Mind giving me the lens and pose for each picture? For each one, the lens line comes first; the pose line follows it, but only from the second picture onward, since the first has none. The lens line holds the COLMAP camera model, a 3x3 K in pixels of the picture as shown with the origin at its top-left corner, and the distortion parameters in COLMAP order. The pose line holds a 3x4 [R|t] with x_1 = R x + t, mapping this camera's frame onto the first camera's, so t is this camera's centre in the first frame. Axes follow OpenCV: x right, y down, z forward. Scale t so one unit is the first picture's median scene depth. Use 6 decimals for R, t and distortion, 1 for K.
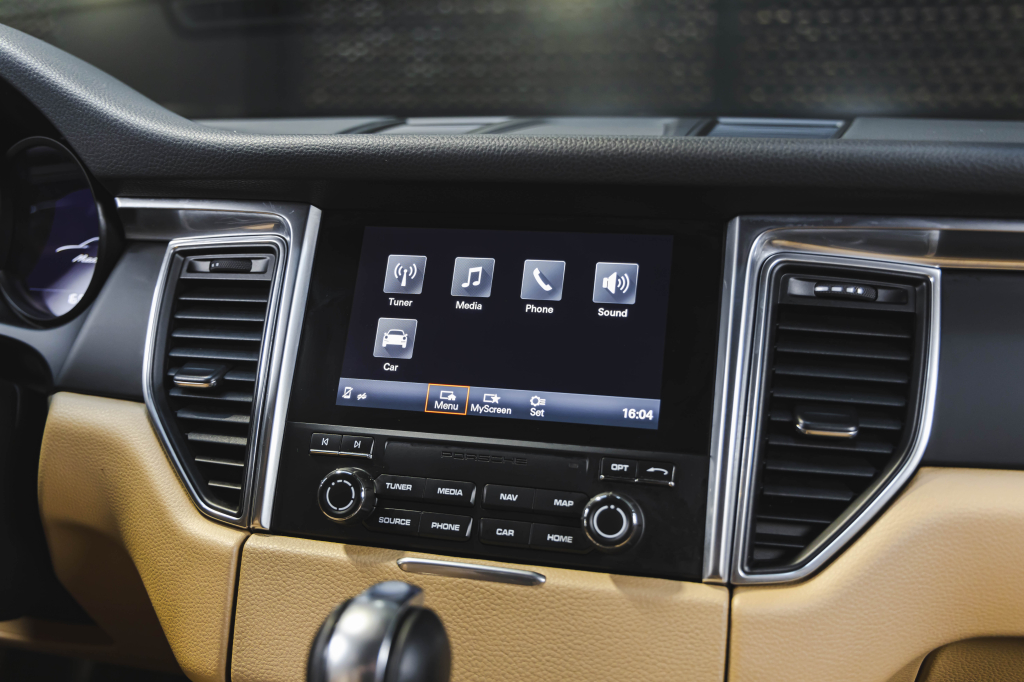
lens RADIAL K [[1028.9, 0, 514.2], [0, 1028.9, 346.0], [0, 0, 1]] dist [0.009653, 0.000000]
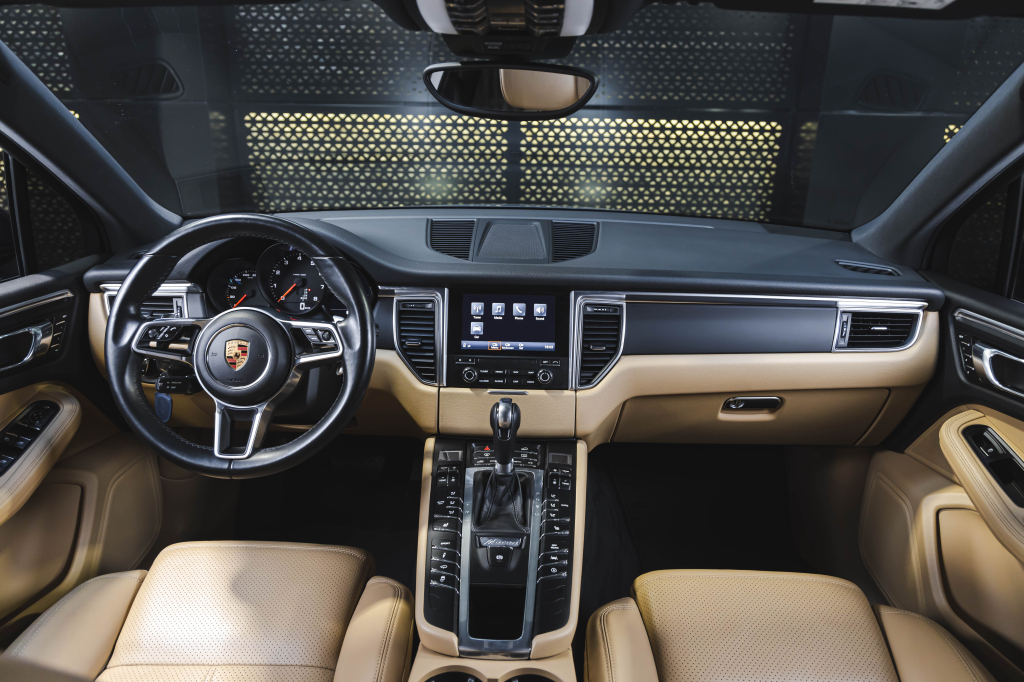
lens RADIAL K [[698.6, 0, 507.5], [0, 698.6, 331.8], [0, 0, 1]] dist [0.008062, 0.001768]
pose [[0.973733, -0.074919, 0.215015, -0.561990], [0.038178, 0.984670, 0.170199, -0.421619], [-0.224470, -0.157519, 0.961666, -1.373065]]
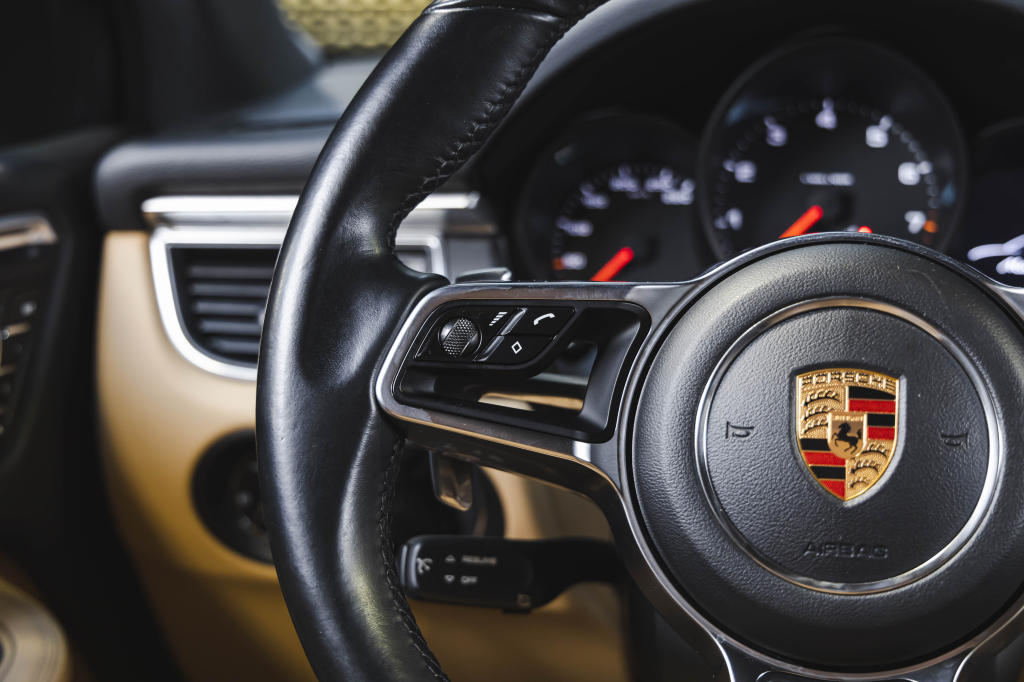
lens RADIAL K [[1581.3, 0, 512.1], [0, 1581.3, 341.4], [0, 0, 1]] dist [0.042446, 0.000000]
pose [[0.995372, -0.044725, 0.085054, -1.210550], [0.039182, 0.997066, 0.065763, -0.166254], [-0.087745, -0.062126, 0.994204, -0.204113]]
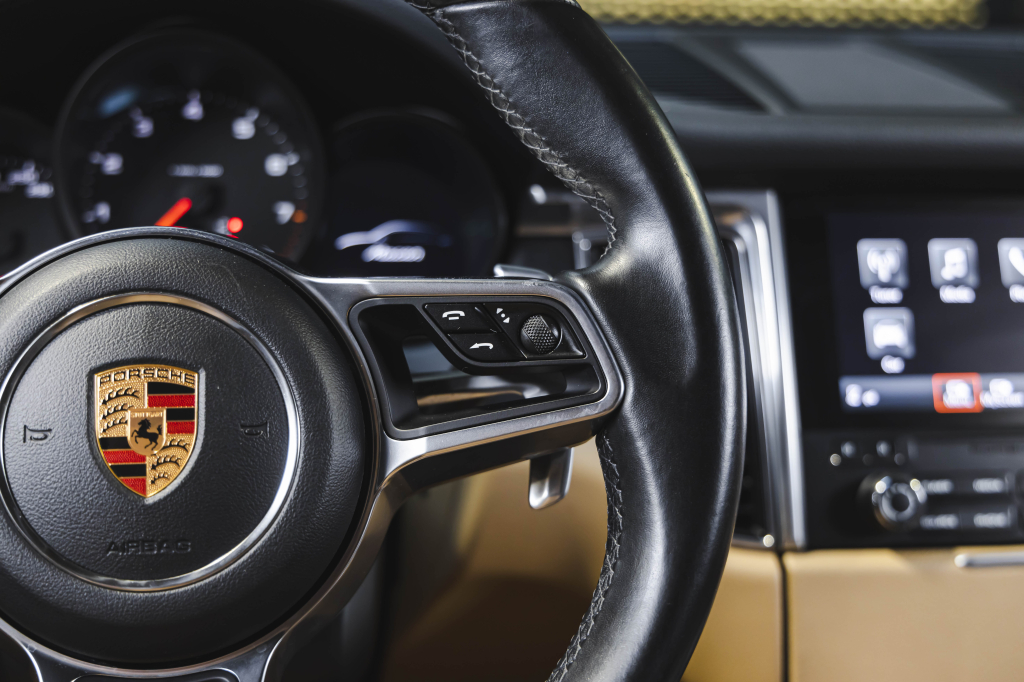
lens RADIAL K [[1581.3, 0, 511.1], [0, 1581.3, 342.3], [0, 0, 1]] dist [0.042446, 0.000000]
pose [[0.923258, -0.089792, 0.373541, -1.067665], [0.060387, 0.994135, 0.089715, -0.164414], [-0.379406, -0.060273, 0.923265, -0.236419]]
